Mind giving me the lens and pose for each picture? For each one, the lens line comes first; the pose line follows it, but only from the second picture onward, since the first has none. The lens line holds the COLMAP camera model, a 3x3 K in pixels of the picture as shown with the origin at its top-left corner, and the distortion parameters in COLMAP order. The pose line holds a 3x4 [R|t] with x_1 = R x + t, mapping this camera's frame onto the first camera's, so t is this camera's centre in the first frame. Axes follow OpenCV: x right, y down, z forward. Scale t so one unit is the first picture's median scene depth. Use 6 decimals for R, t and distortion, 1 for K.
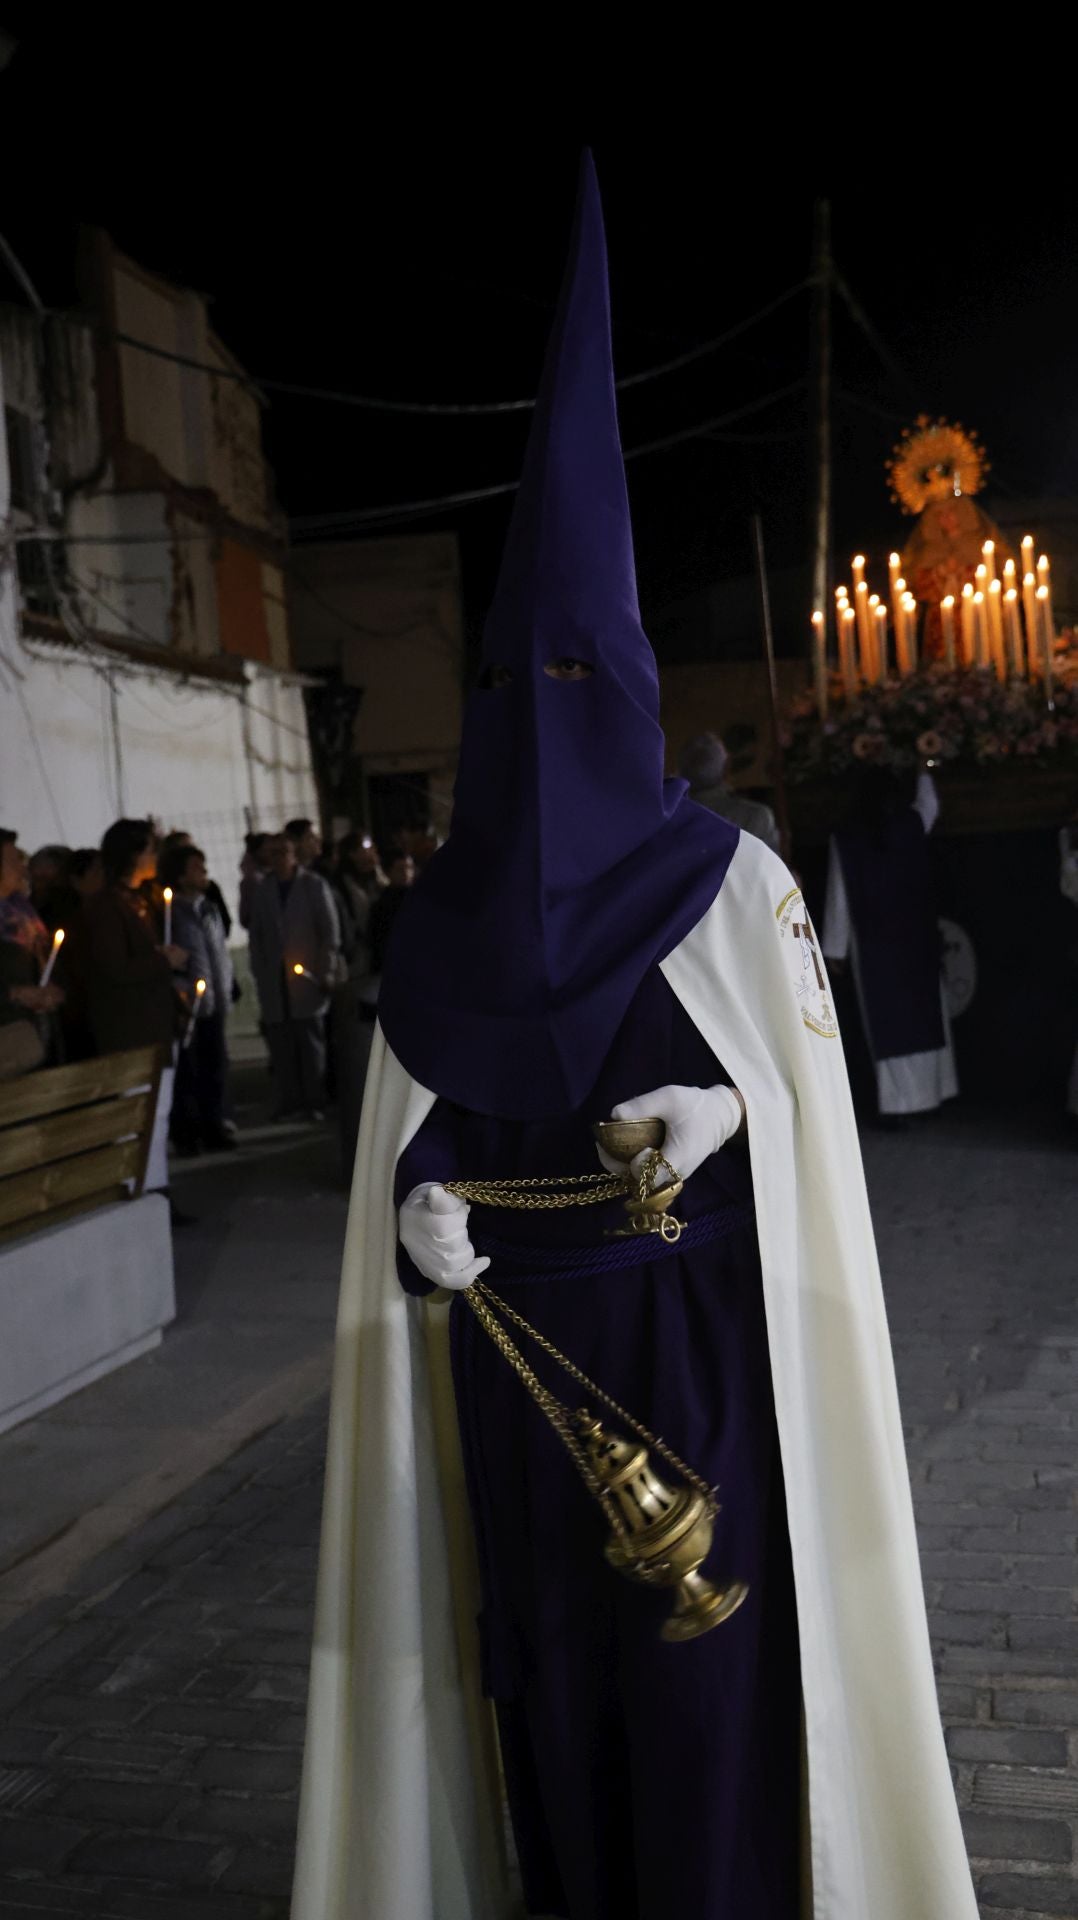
lens RADIAL K [[1793.7, 0, 539.0], [0, 1793.7, 960.0], [0, 0, 1]] dist [-0.015626, -0.008421]
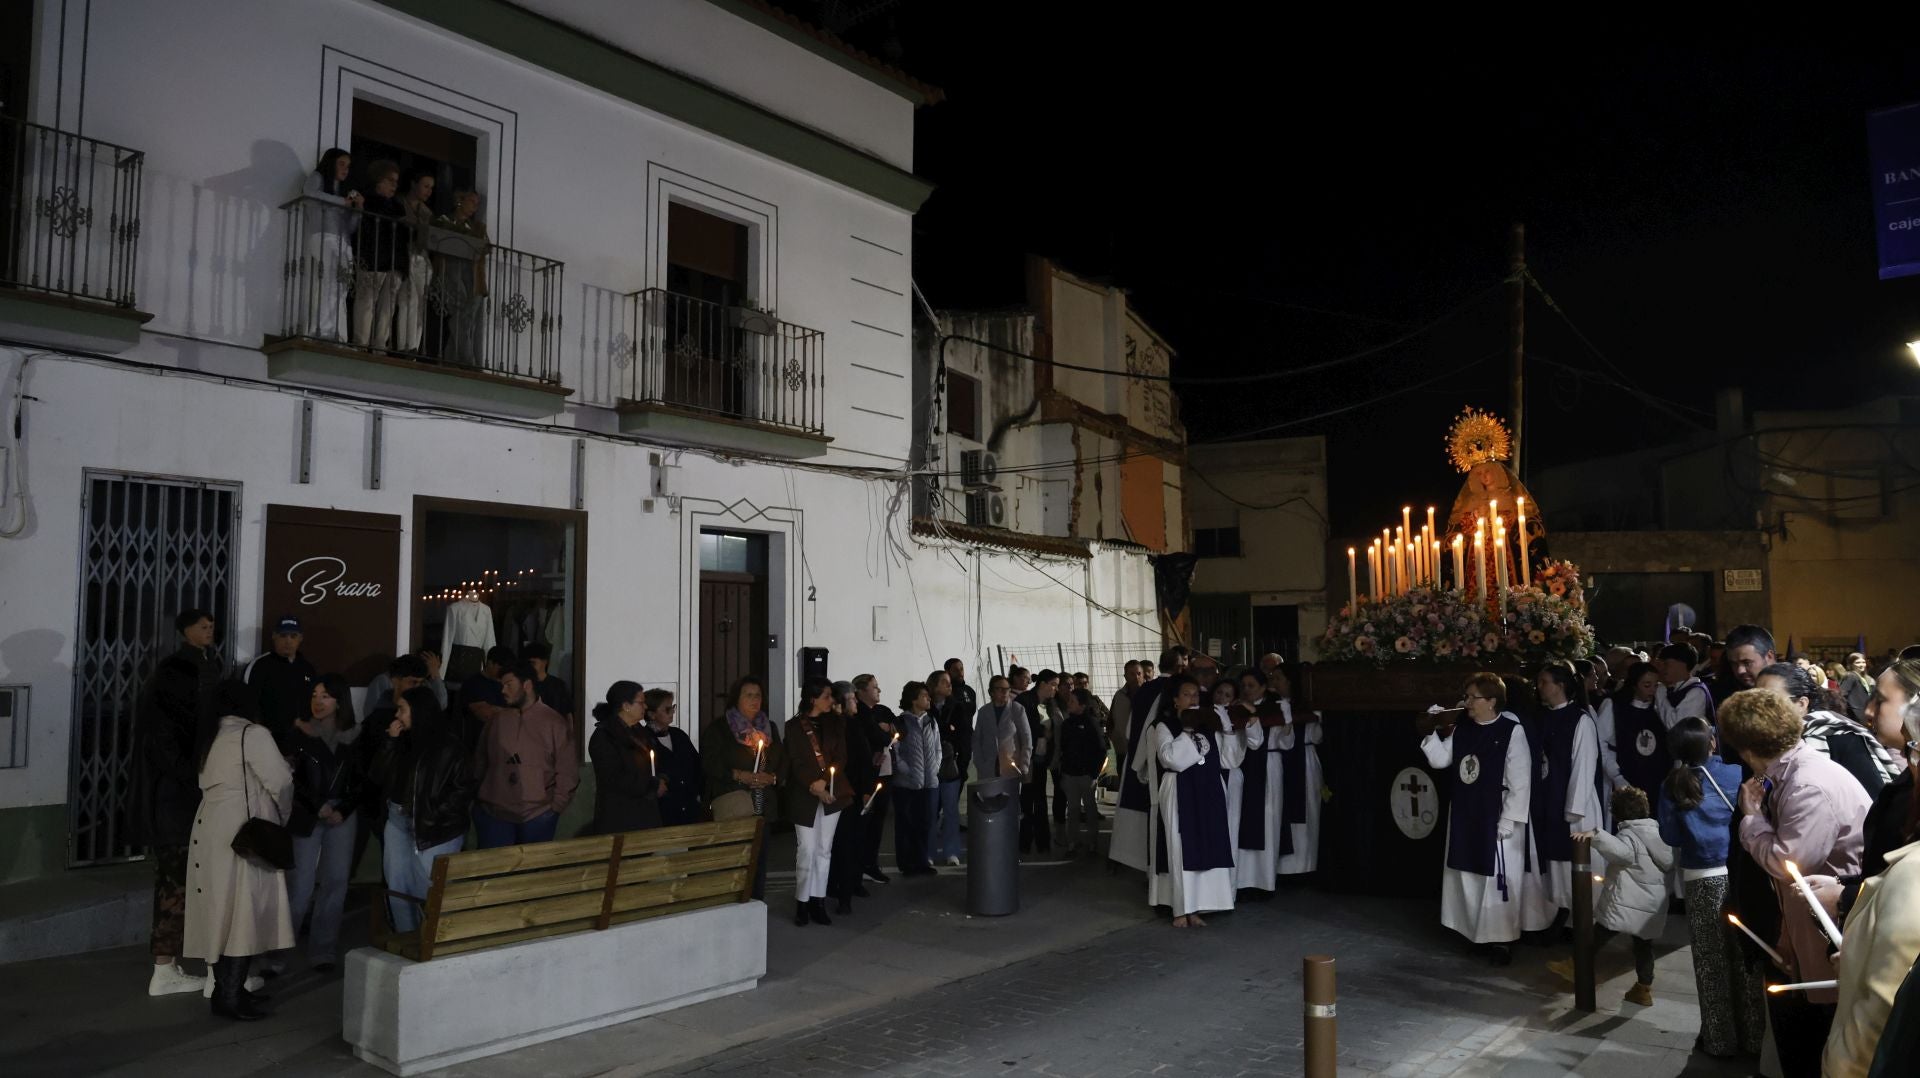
lens RADIAL K [[1308.0, 0, 960.0], [0, 1308.0, 539.0], [0, 0, 1]] dist [-0.098850, 0.068649]
pose [[0.935566, 0.026573, -0.352150, 0.117434], [-0.076450, 0.988759, -0.128495, -0.020815], [0.344777, 0.147138, 0.927081, -0.047363]]
